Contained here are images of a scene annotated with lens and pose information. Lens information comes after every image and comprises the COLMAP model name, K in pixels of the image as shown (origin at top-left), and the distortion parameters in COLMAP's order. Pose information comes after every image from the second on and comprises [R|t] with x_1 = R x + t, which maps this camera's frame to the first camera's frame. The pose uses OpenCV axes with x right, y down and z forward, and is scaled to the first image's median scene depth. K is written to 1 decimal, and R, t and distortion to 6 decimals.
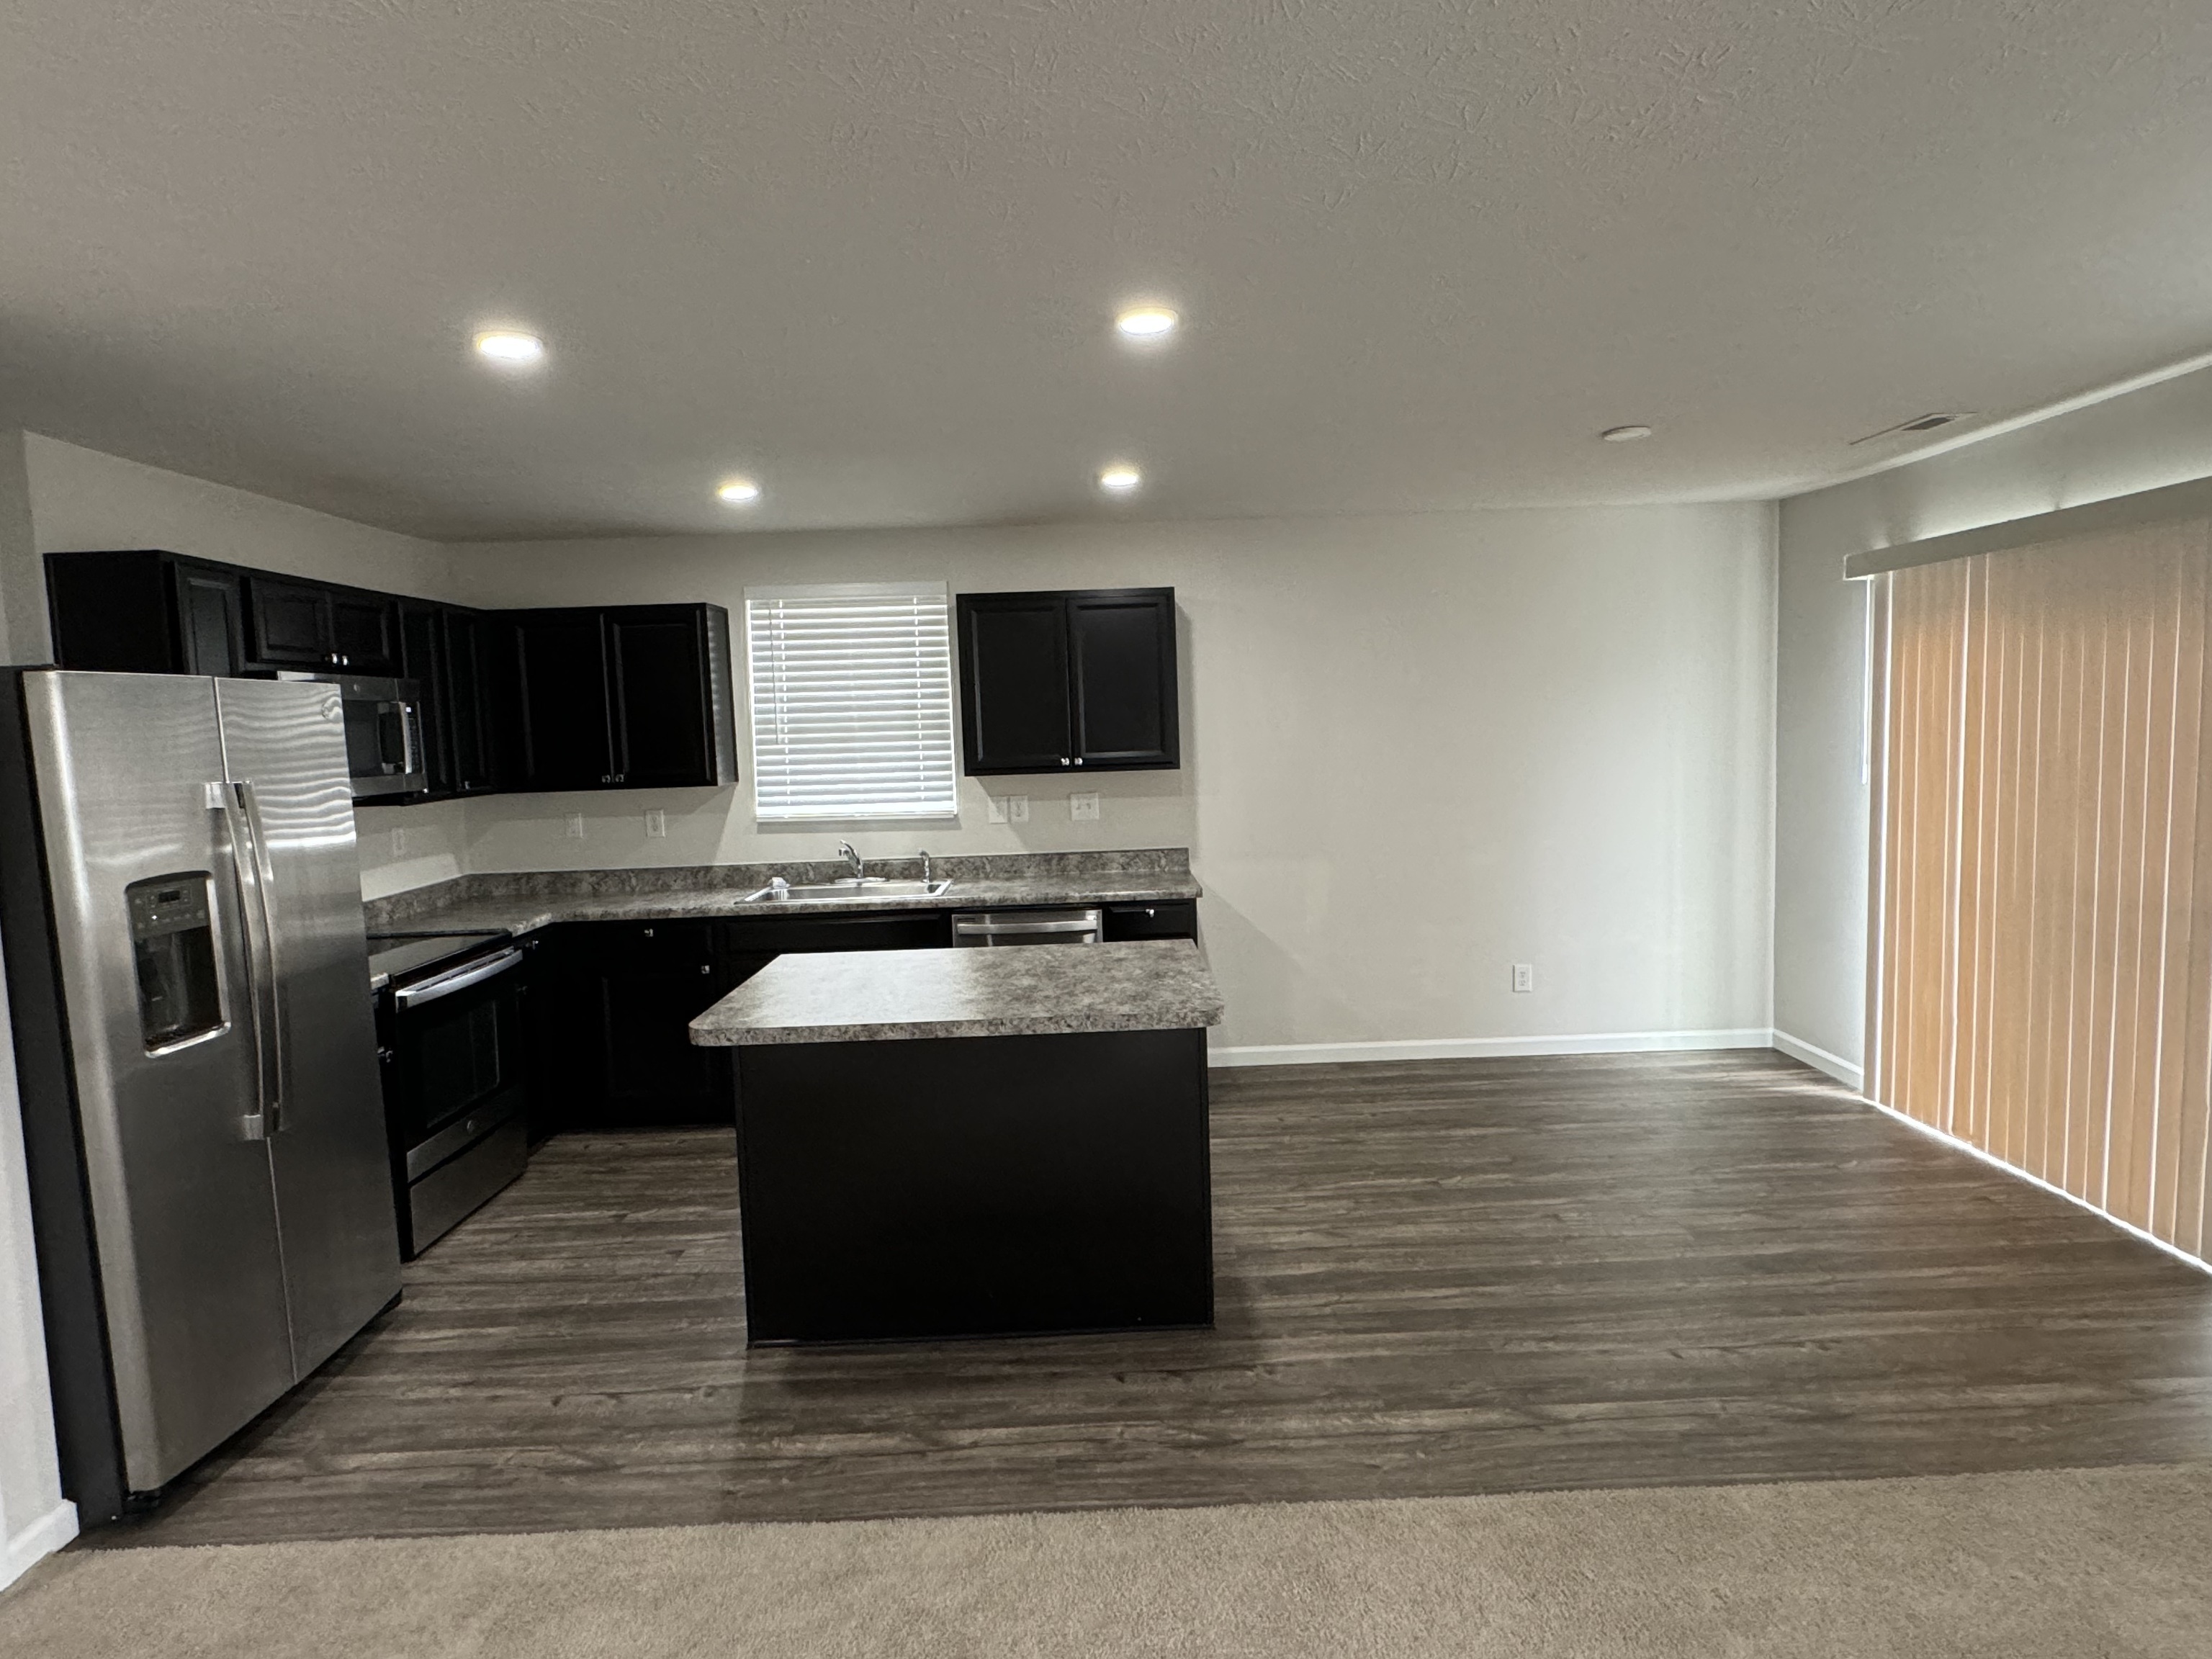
lens RADIAL K [[1202.0, 0, 1108.3], [0, 1202.0, 831.0], [0, 0, 1]] dist [-0.000310, 0.000108]
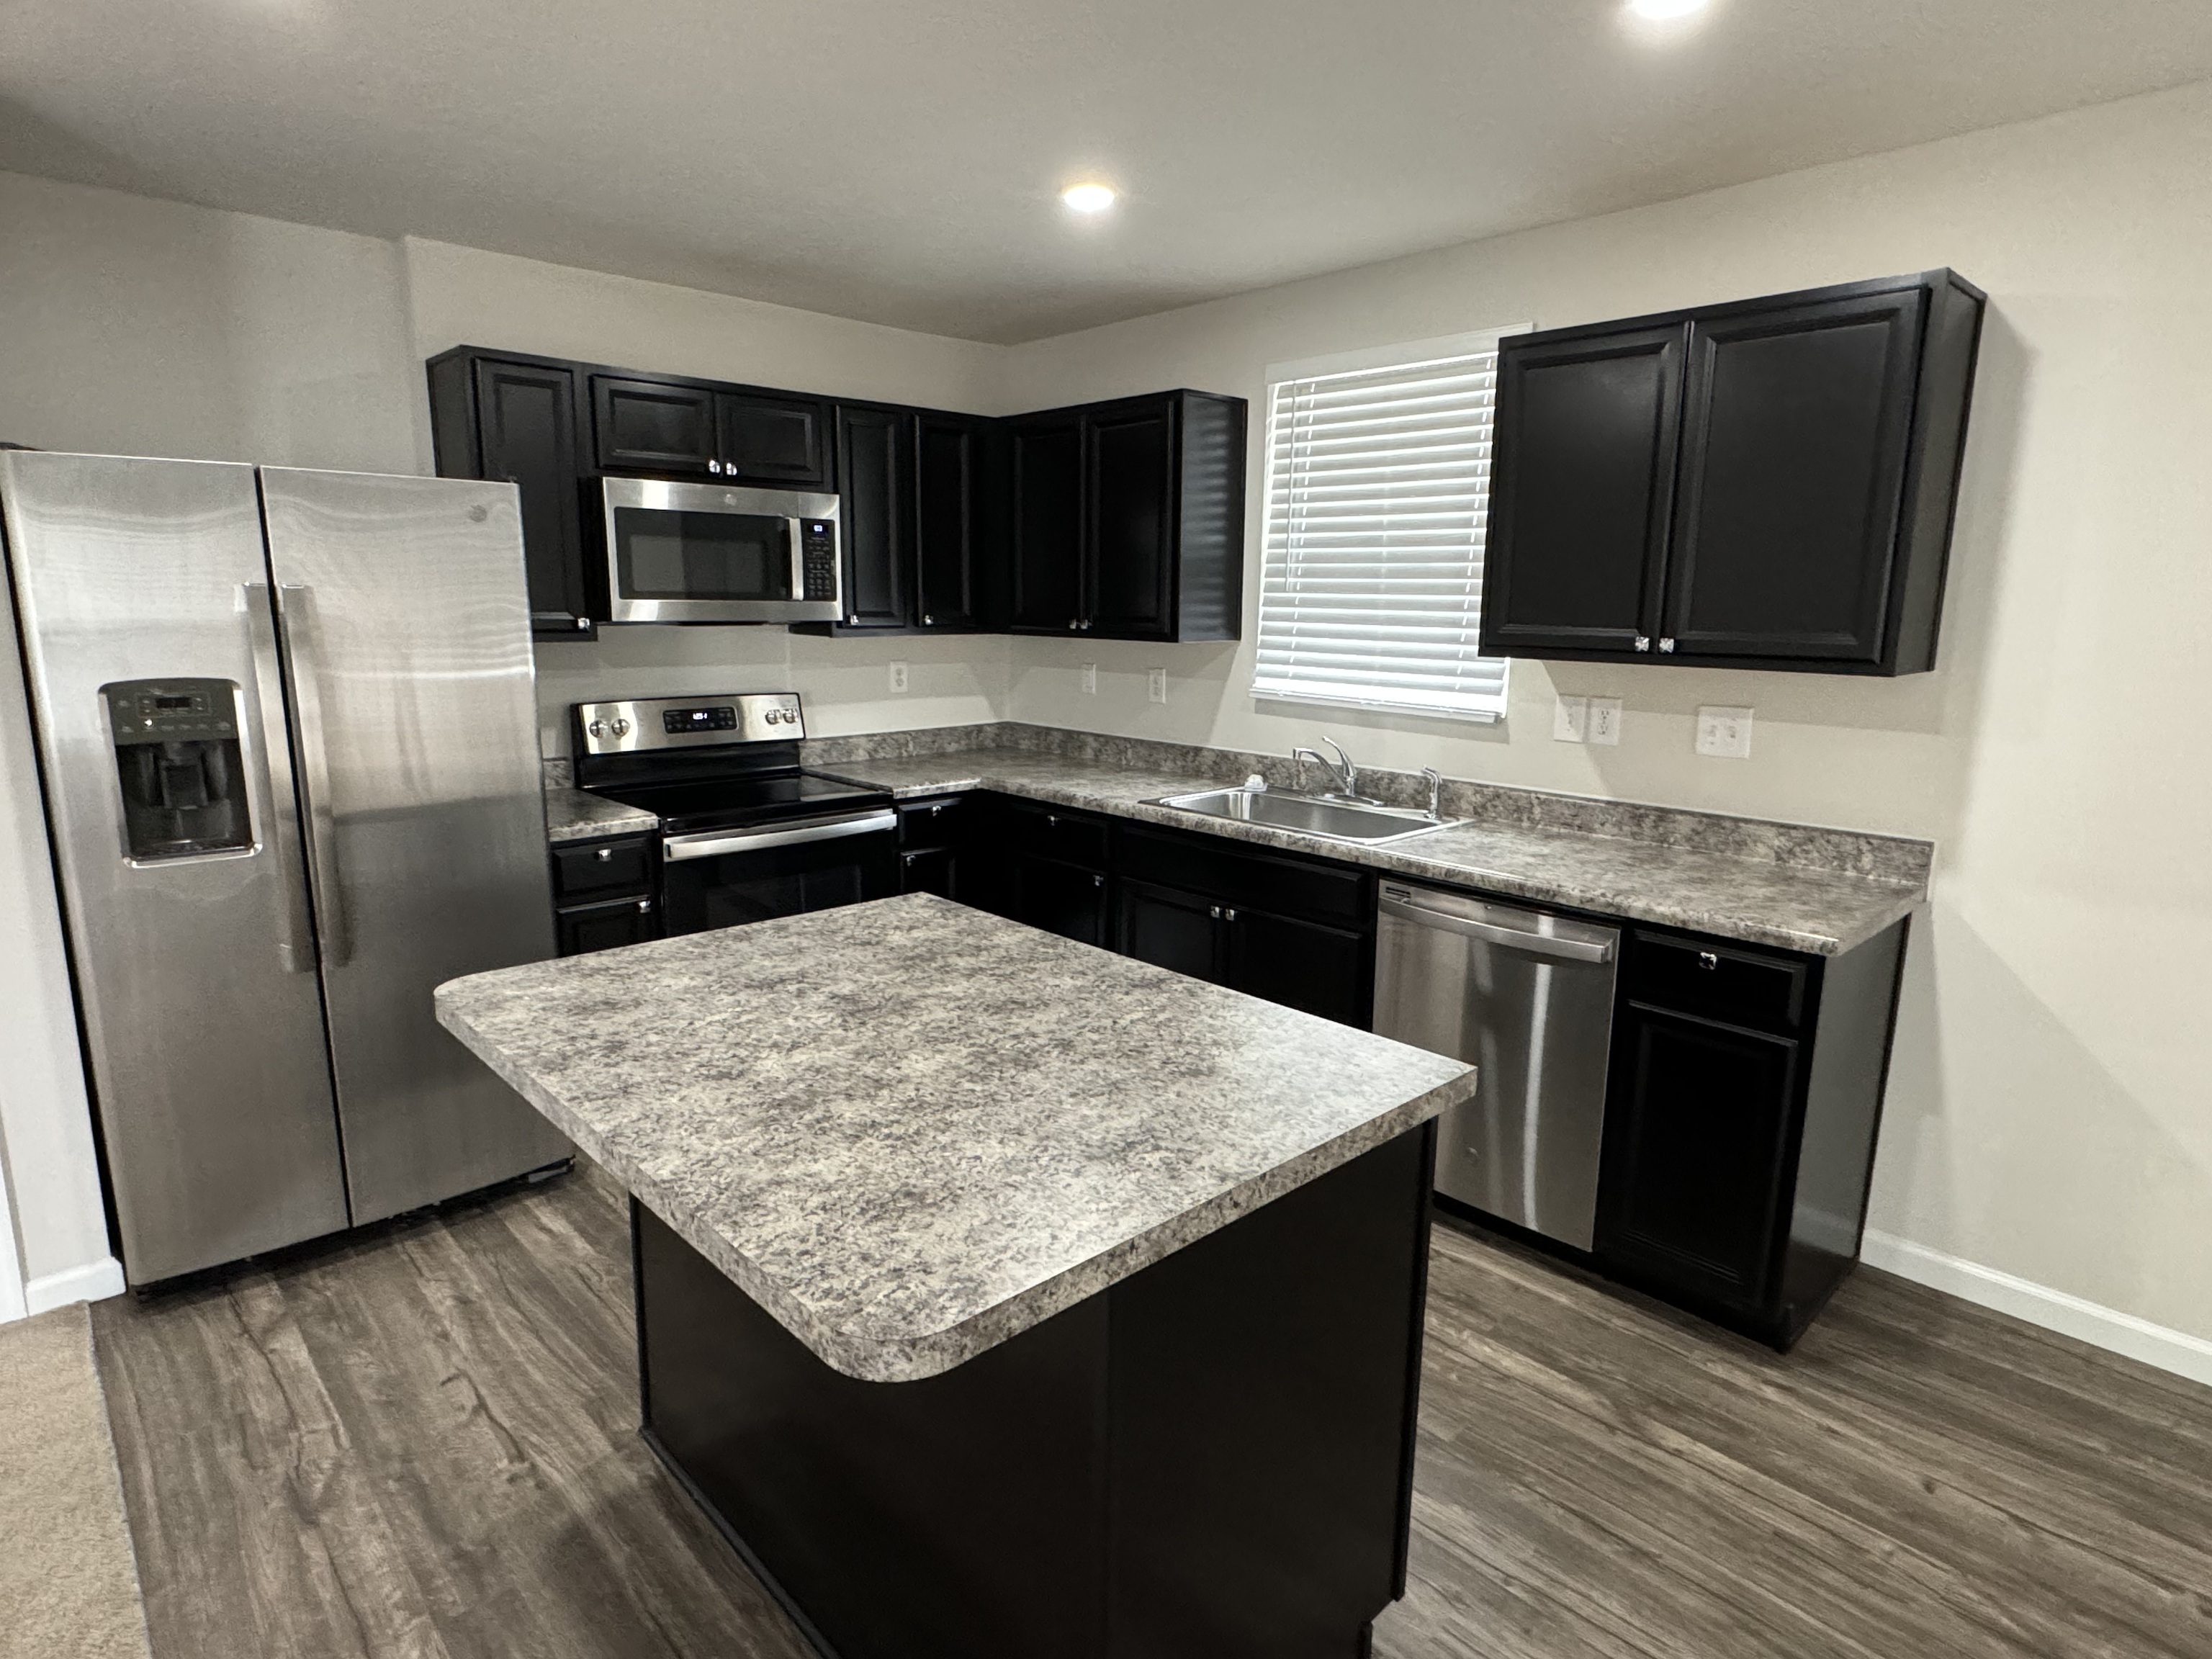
lens RADIAL K [[1202.0, 0, 1103.7], [0, 1202.0, 824.9], [0, 0, 1]] dist [-0.000310, 0.000108]
pose [[0.671346, 0.180942, -0.718717, 0.202224], [-0.102607, 0.983093, 0.151656, -0.034651], [0.734007, -0.028068, 0.678561, 0.453429]]
